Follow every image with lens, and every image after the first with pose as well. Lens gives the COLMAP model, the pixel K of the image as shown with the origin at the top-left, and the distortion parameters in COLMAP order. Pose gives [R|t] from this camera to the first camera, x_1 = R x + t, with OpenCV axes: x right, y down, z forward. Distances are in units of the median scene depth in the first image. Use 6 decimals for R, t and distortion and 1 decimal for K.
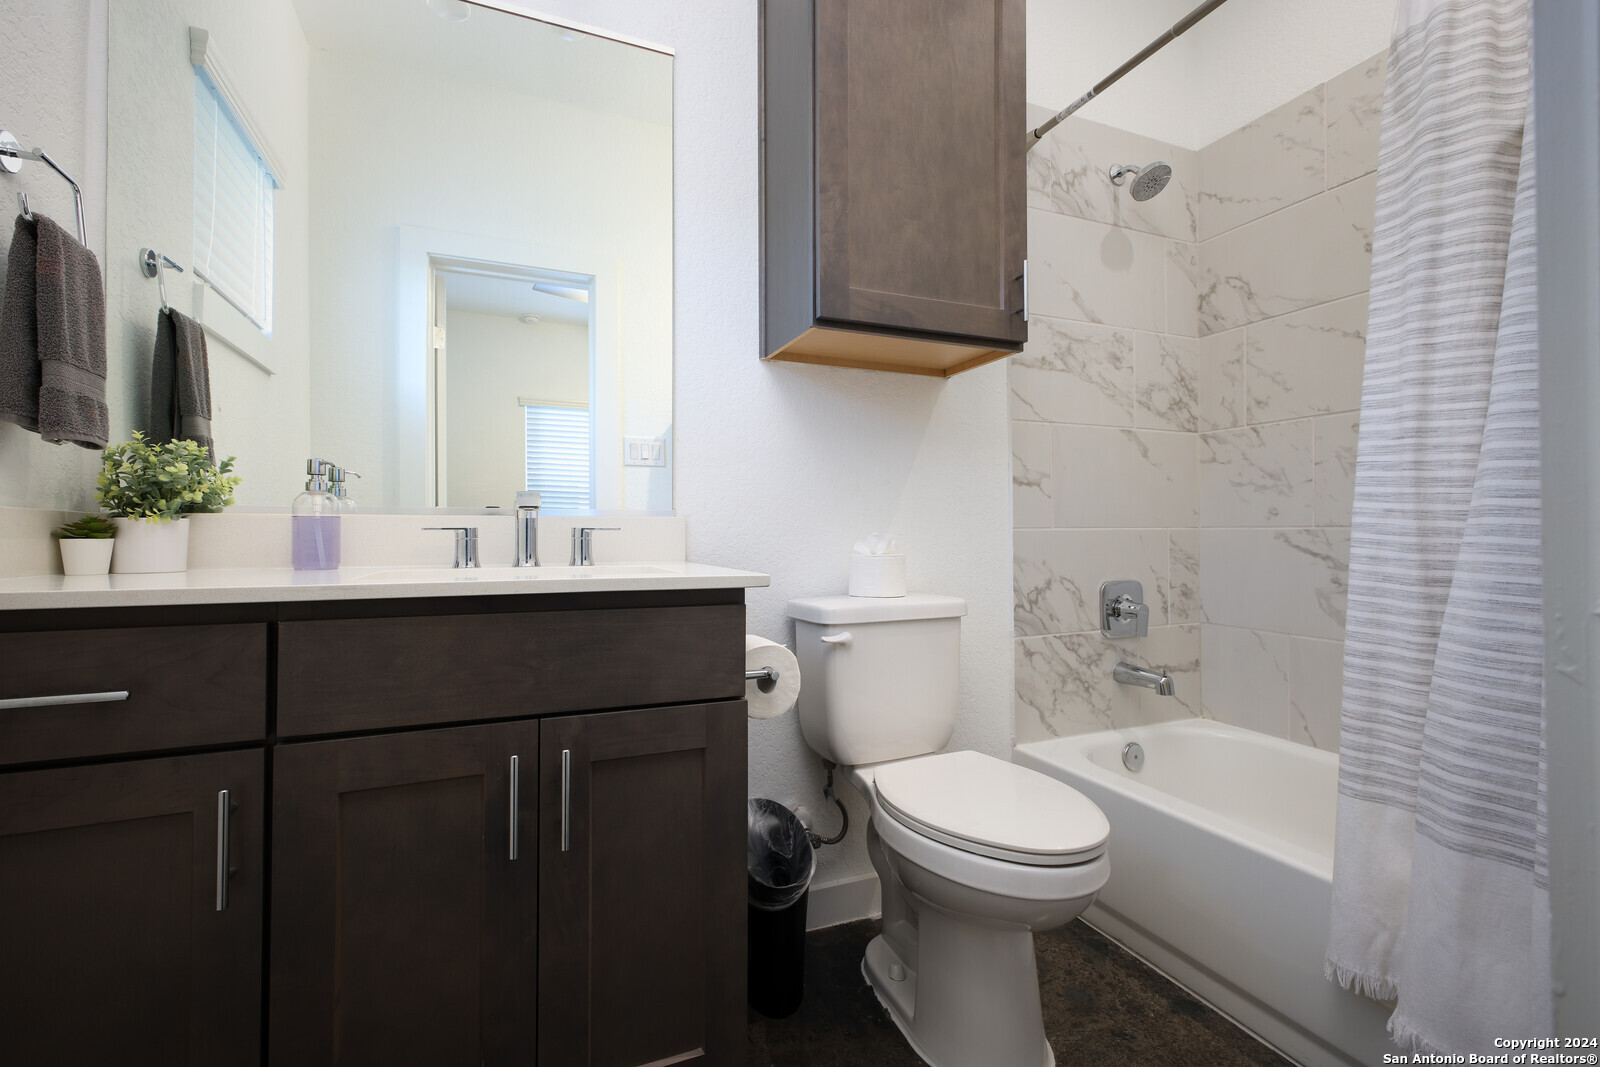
lens RADIAL K [[703.9, 0, 798.9], [0, 703.9, 526.4], [0, 0, 1]] dist [0.004985, 0.000610]
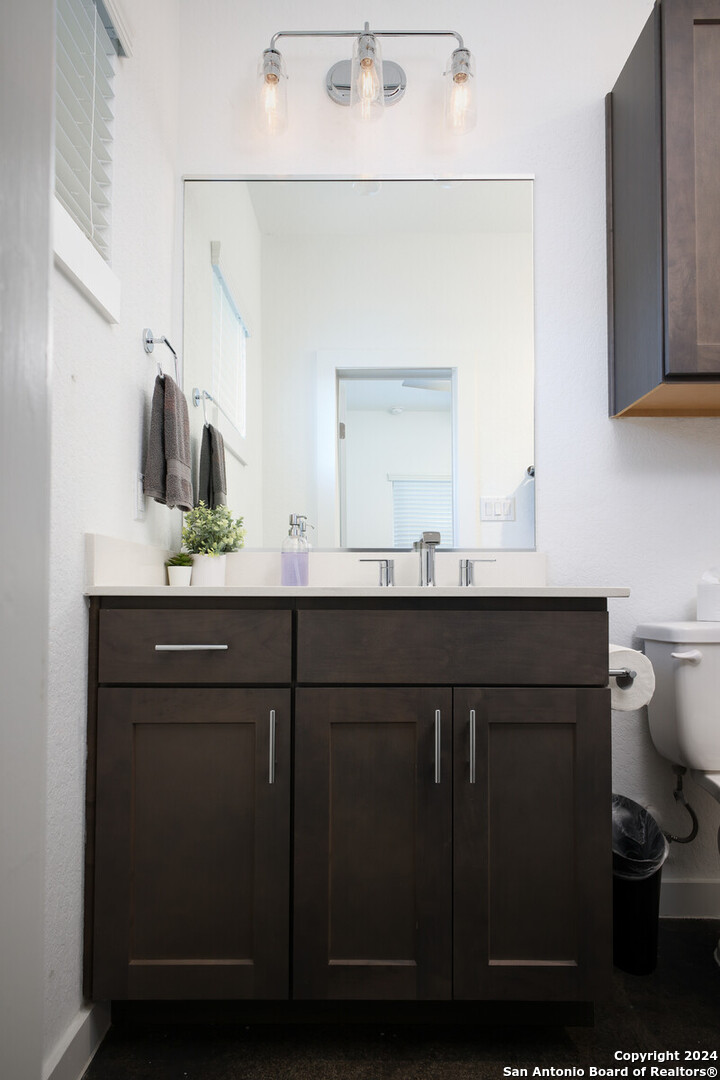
lens RADIAL K [[630.5, 0, 362.5], [0, 630.5, 578.5], [0, 0, 1]] dist [0.006575, -0.000387]
pose [[0.920888, -0.006567, -0.389773, -0.035780], [0.002424, 0.999935, -0.011119, 0.056182], [0.389821, 0.009294, 0.920844, -0.169172]]
